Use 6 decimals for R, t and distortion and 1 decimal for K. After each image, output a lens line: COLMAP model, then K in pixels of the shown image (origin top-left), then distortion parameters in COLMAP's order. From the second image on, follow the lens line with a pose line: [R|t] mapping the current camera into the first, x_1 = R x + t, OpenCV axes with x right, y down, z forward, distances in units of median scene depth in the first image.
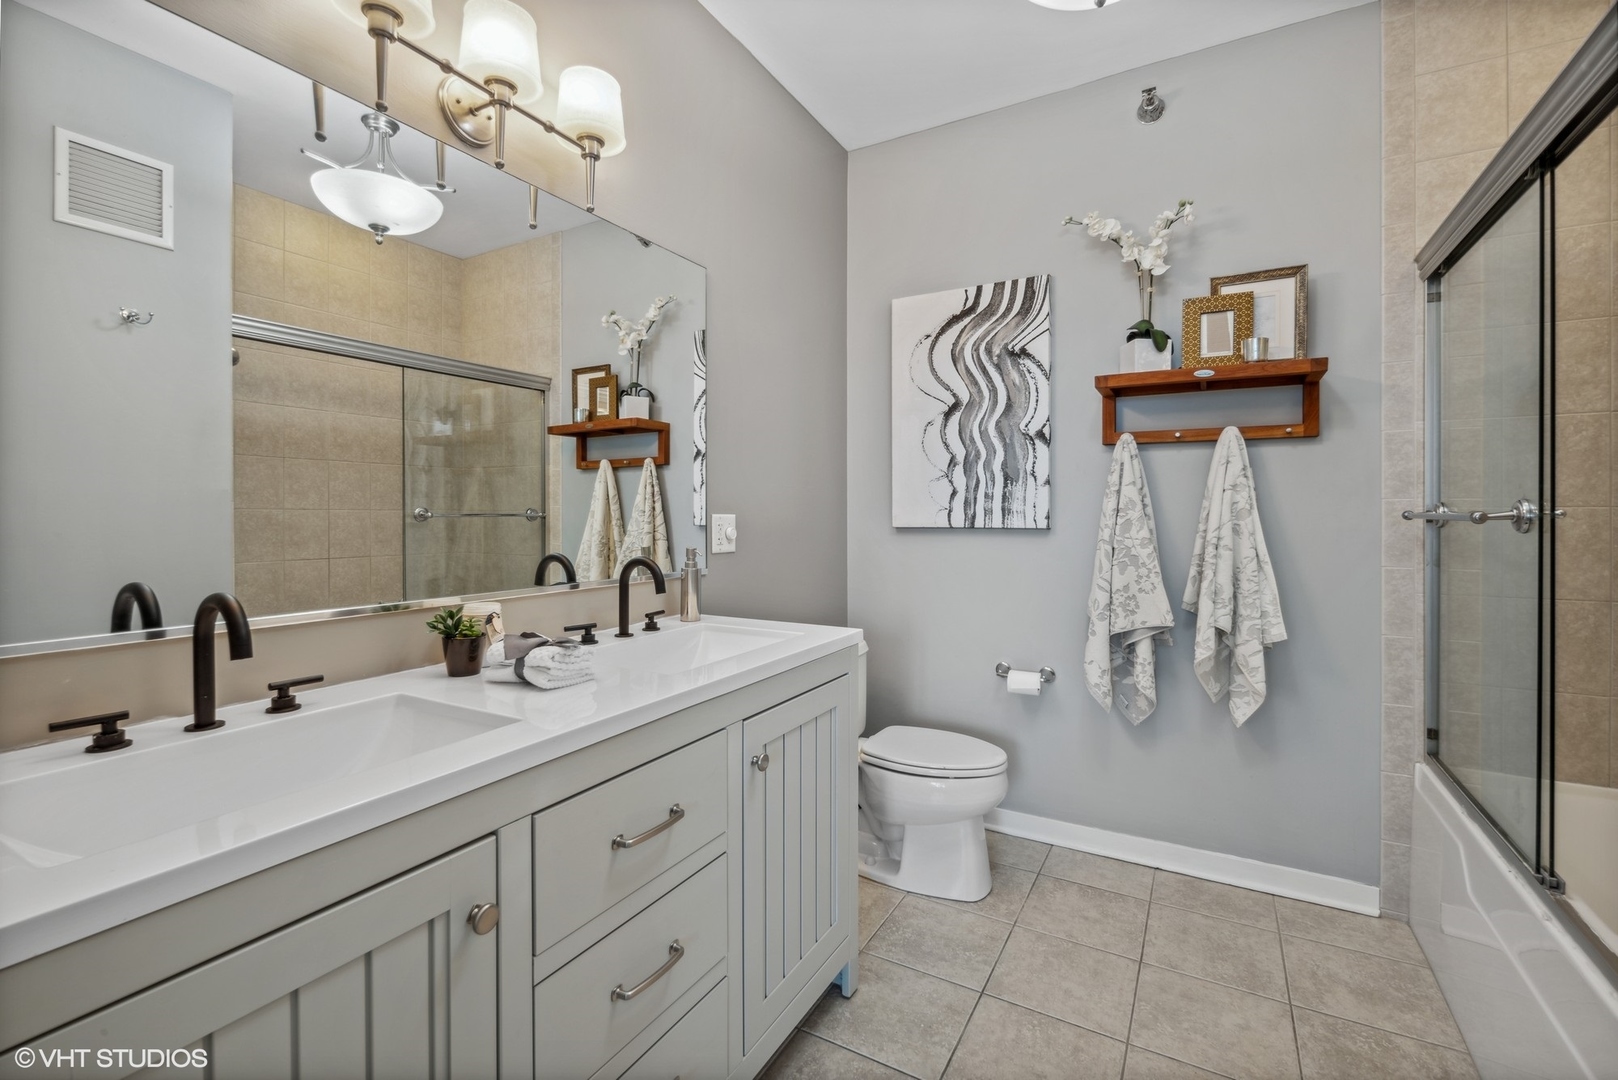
lens RADIAL K [[714.6, 0, 814.1], [0, 714.6, 522.8], [0, 0, 1]] dist [0.001563, -0.000740]
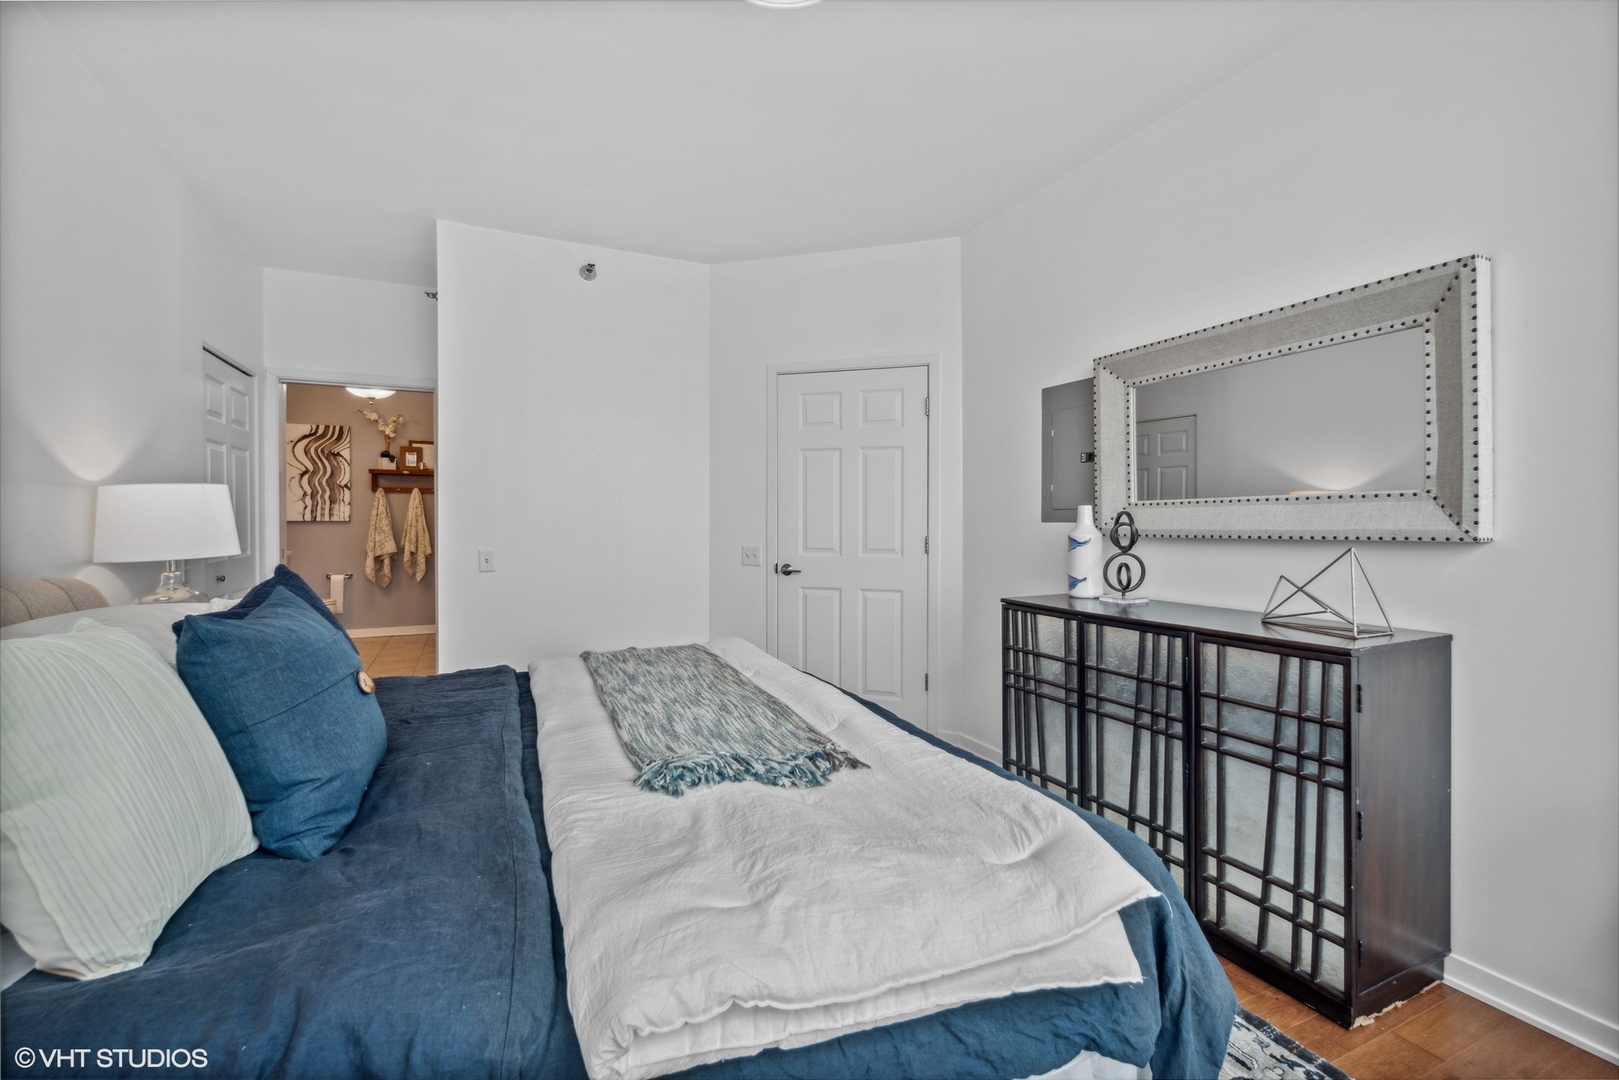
lens RADIAL K [[715.0, 0, 813.7], [0, 715.0, 527.4], [0, 0, 1]] dist [0.001563, -0.000740]
pose [[0.593074, -0.002391, 0.805144, -0.857242], [0.006694, 0.999976, -0.001961, 0.051846], [-0.805120, 0.006553, 0.593076, -2.135564]]
